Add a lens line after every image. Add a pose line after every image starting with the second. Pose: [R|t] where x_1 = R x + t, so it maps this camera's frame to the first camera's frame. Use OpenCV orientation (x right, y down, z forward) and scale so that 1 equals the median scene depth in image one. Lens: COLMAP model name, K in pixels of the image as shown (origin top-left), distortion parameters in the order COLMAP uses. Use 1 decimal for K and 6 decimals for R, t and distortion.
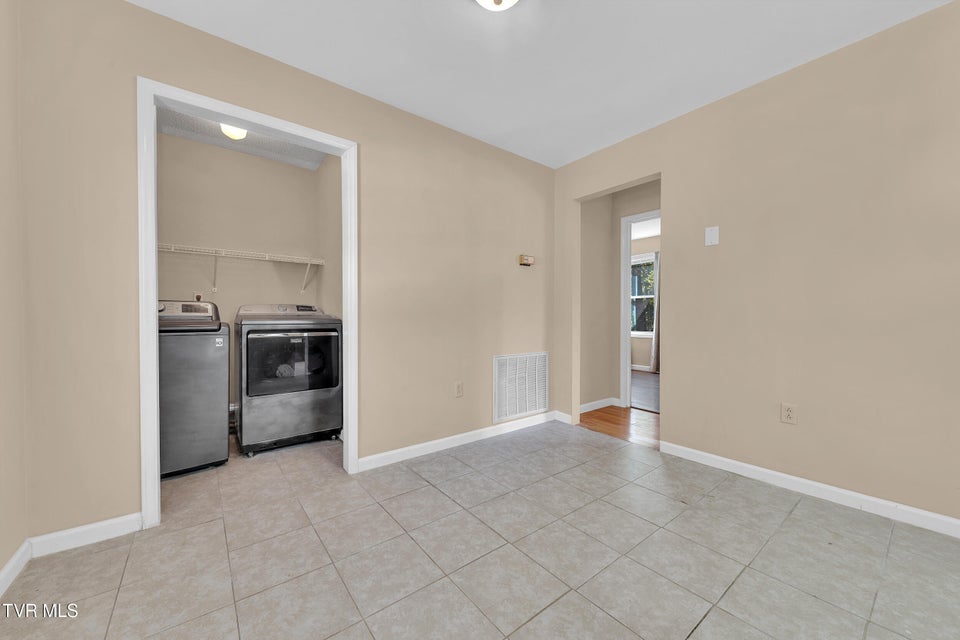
lens RADIAL K [[370.5, 0, 473.3], [0, 370.5, 318.0], [0, 0, 1]] dist [0.009653, -0.003432]
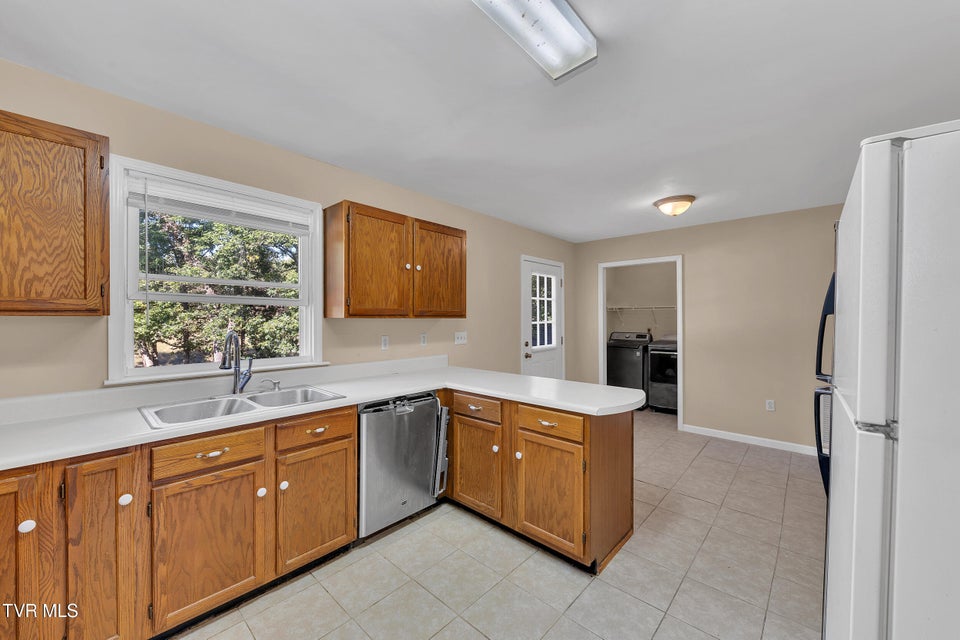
lens RADIAL K [[370.5, 0, 474.4], [0, 370.5, 317.2], [0, 0, 1]] dist [0.009653, -0.003432]
pose [[0.202492, -0.005130, -0.979271, 1.294114], [-0.020432, 0.999746, -0.009462, -0.111403], [0.979071, 0.021924, 0.202336, -0.398448]]
